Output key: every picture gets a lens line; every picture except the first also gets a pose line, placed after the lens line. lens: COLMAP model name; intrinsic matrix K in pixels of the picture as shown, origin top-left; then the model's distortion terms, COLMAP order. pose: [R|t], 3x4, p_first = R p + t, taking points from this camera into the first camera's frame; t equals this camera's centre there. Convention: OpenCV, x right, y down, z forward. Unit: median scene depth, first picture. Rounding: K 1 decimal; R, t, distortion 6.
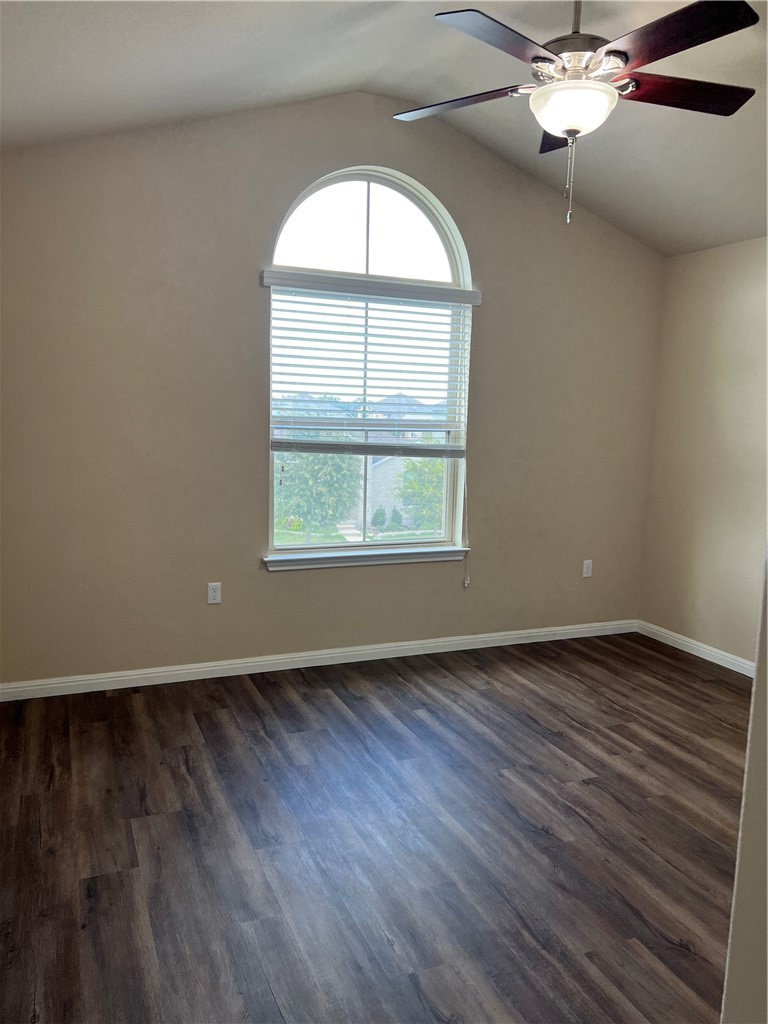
lens RADIAL K [[752.0, 0, 401.1], [0, 752.0, 513.5], [0, 0, 1]] dist [0.076572, -0.091108]
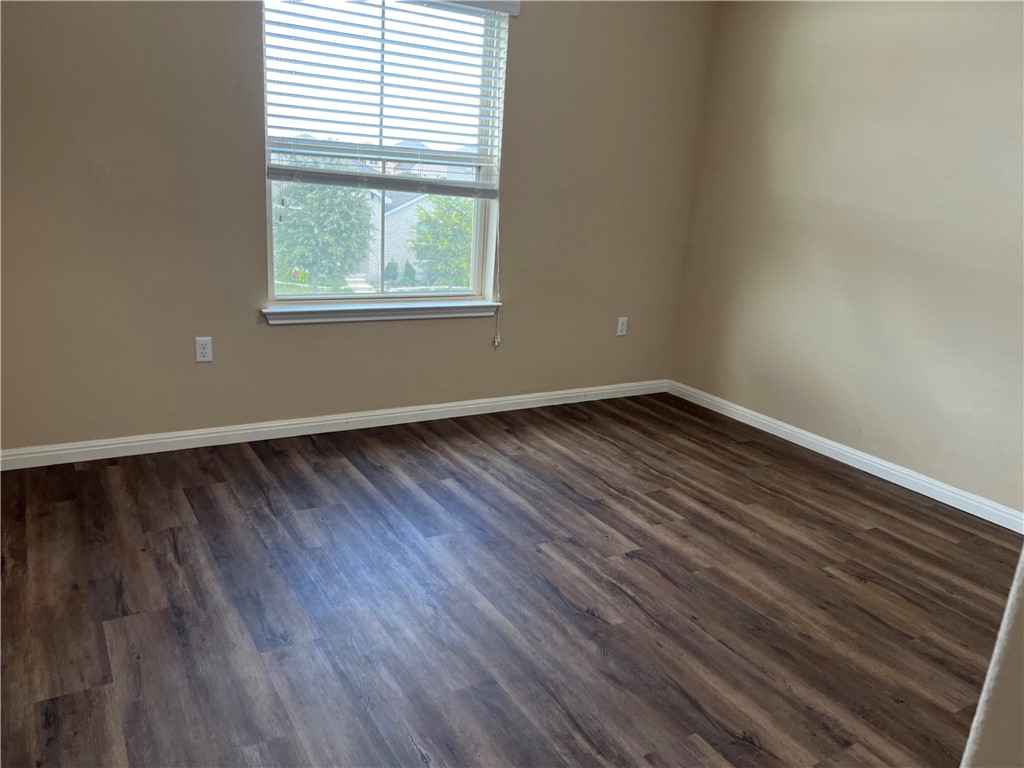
lens RADIAL K [[752.0, 0, 512.0], [0, 752.0, 384.0], [0, 0, 1]] dist [0.076572, -0.091108]
pose [[0.991413, 0.001313, 0.130758, -0.019465], [-0.020941, 0.988638, 0.148851, 0.011227], [-0.129077, -0.150311, 0.980176, 0.140499]]
